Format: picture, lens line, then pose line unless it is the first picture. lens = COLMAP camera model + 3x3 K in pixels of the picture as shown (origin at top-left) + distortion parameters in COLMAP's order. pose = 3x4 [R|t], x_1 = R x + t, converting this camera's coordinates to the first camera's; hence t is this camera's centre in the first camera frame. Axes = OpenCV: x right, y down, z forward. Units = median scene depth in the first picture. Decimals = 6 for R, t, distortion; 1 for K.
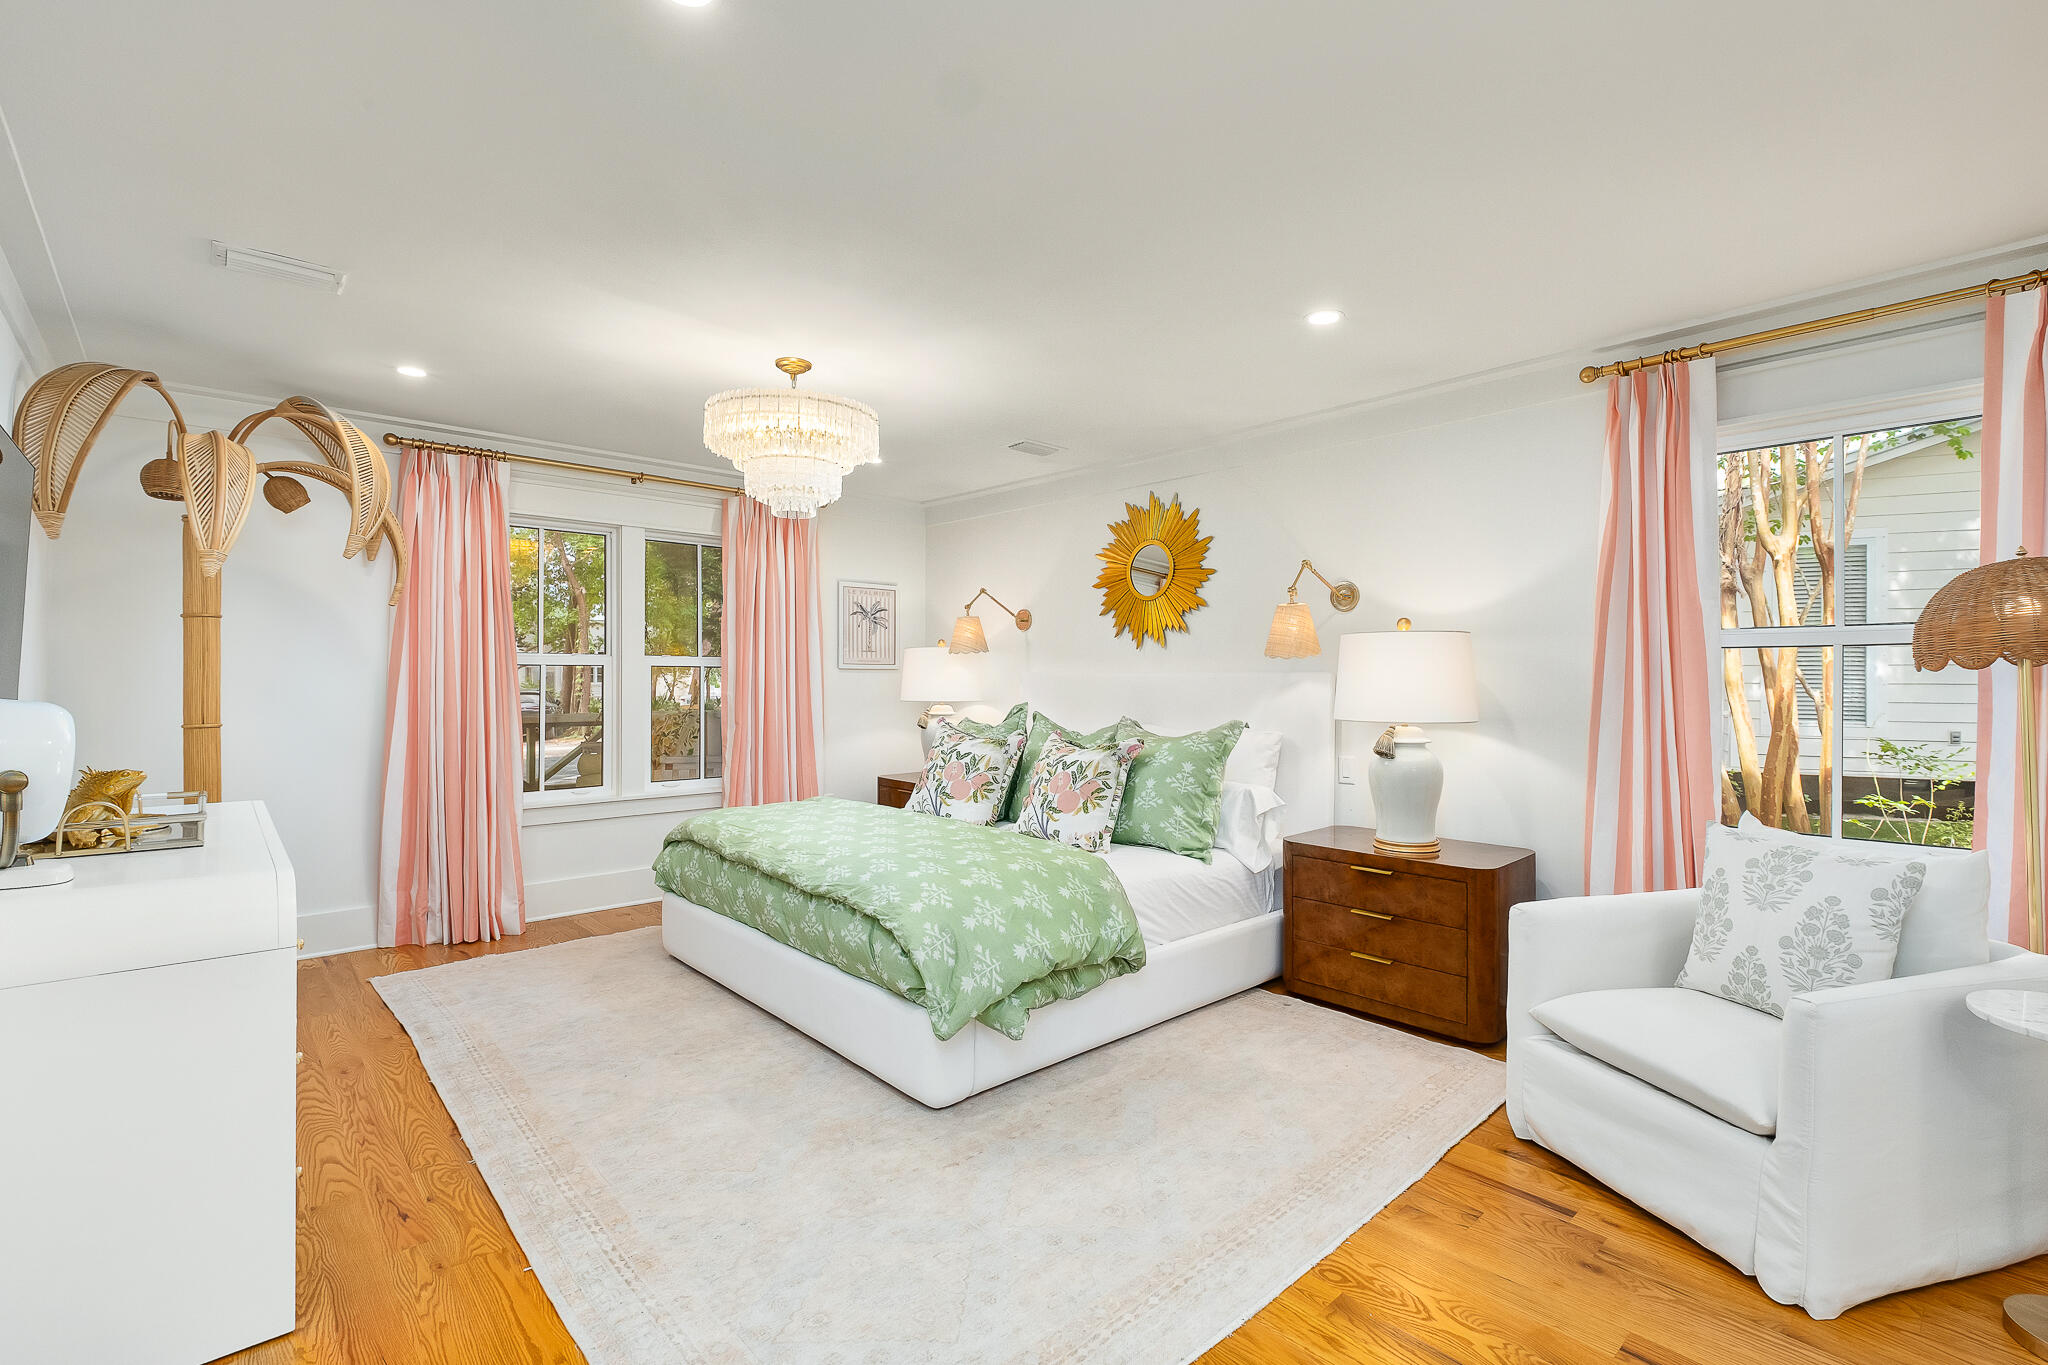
lens RADIAL K [[912.0, 0, 1052.0], [0, 912.0, 675.8], [0, 0, 1]] dist [-0.001645, -0.000590]
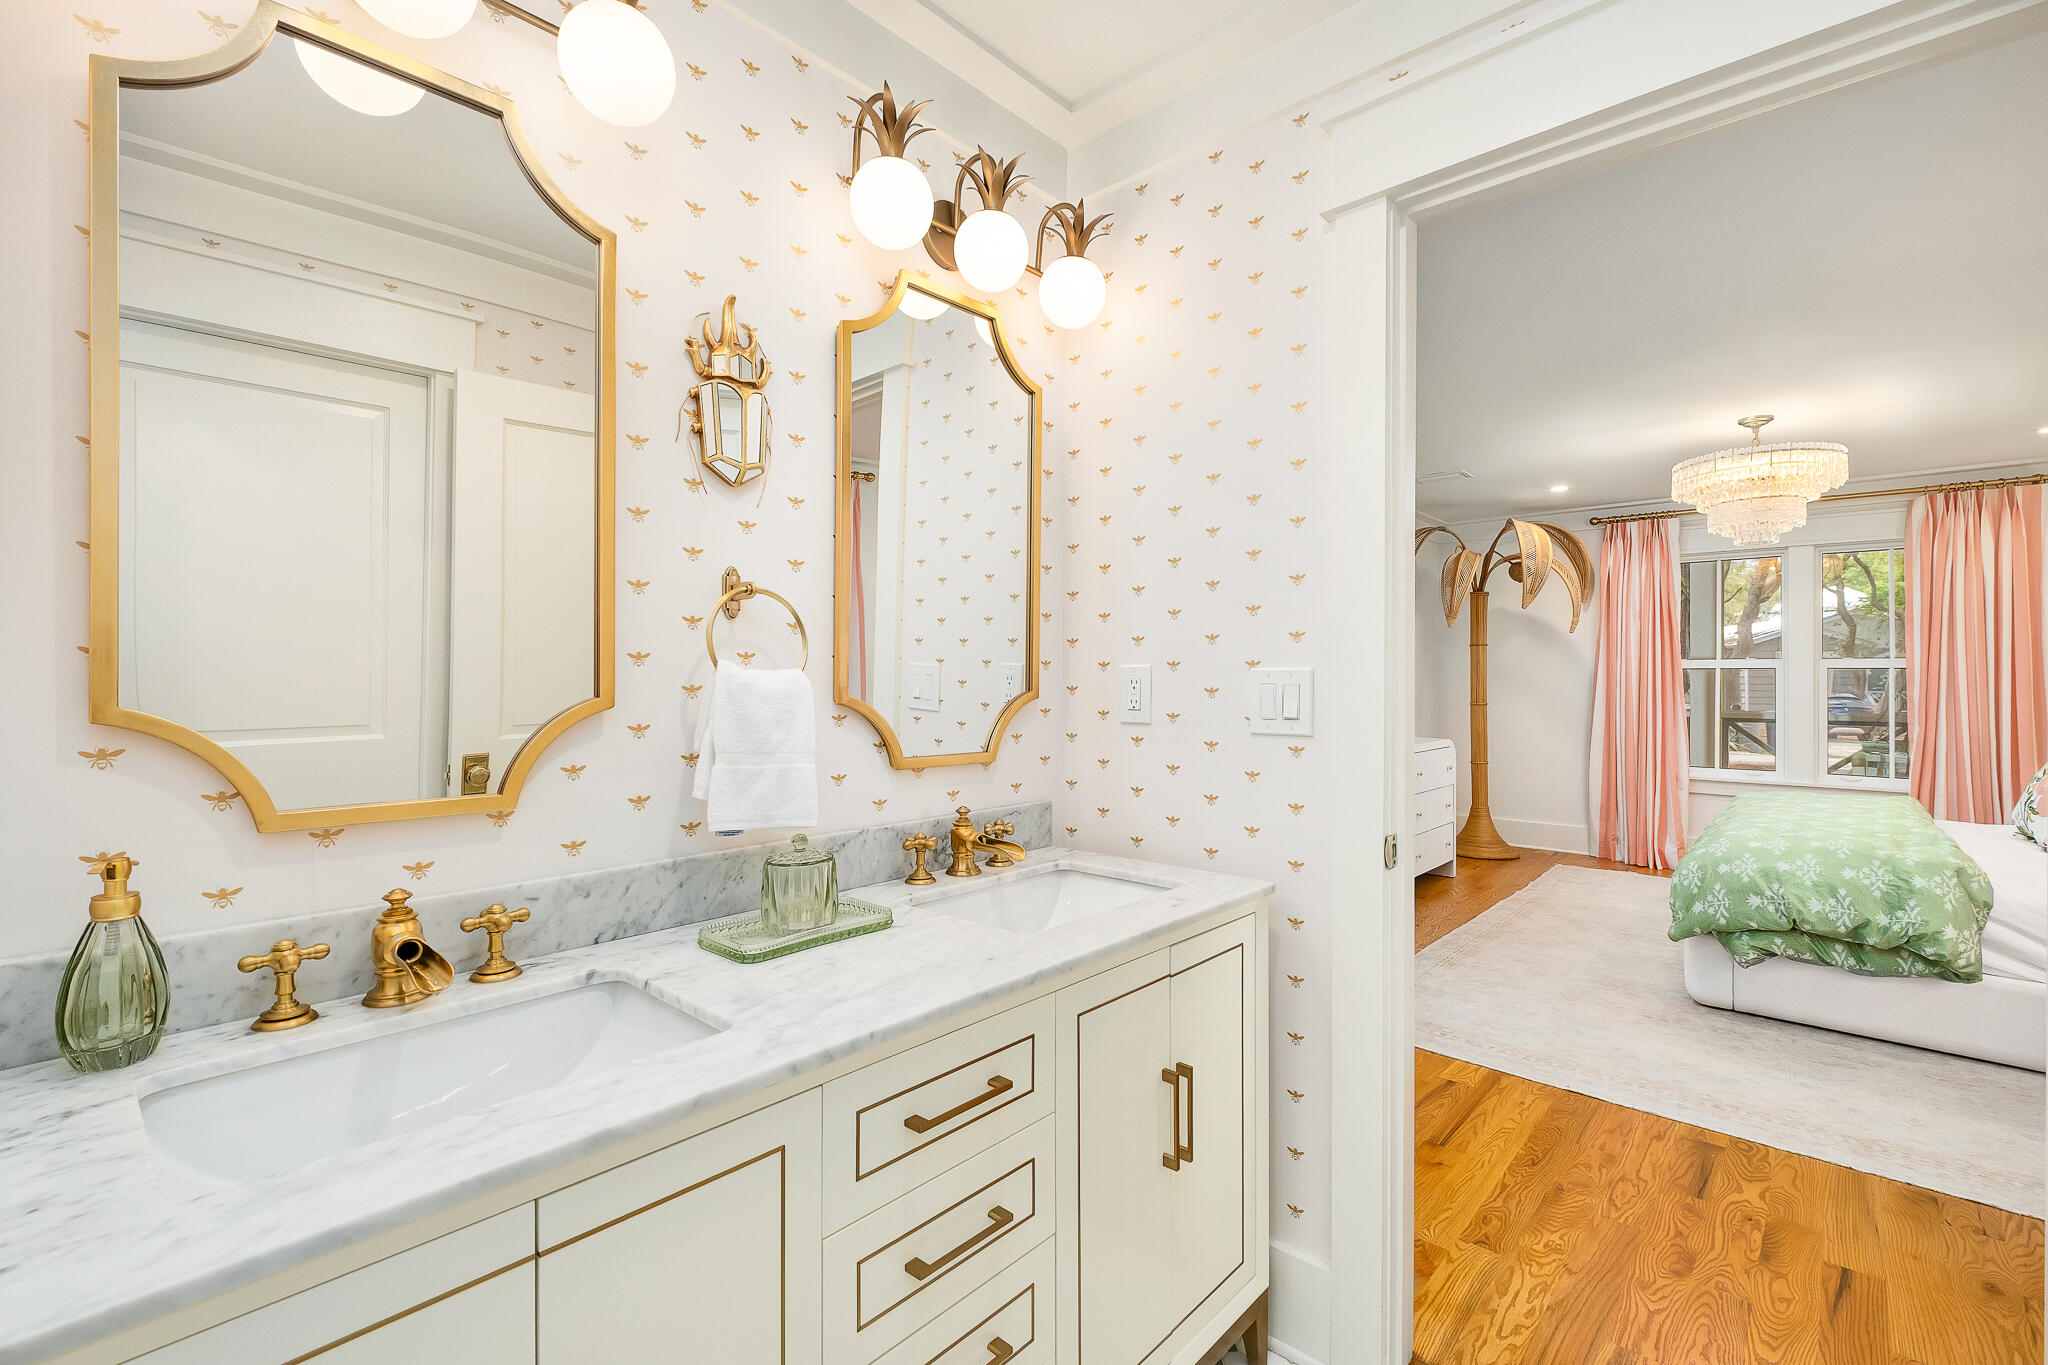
lens RADIAL K [[912.0, 0, 1052.0], [0, 912.0, 675.8], [0, 0, 1]] dist [-0.001645, -0.000590]
pose [[0.093770, -0.004170, -0.995585, 0.834808], [-0.000234, 0.999991, -0.004210, 0.004286], [0.995594, 0.000628, 0.093768, -0.044995]]
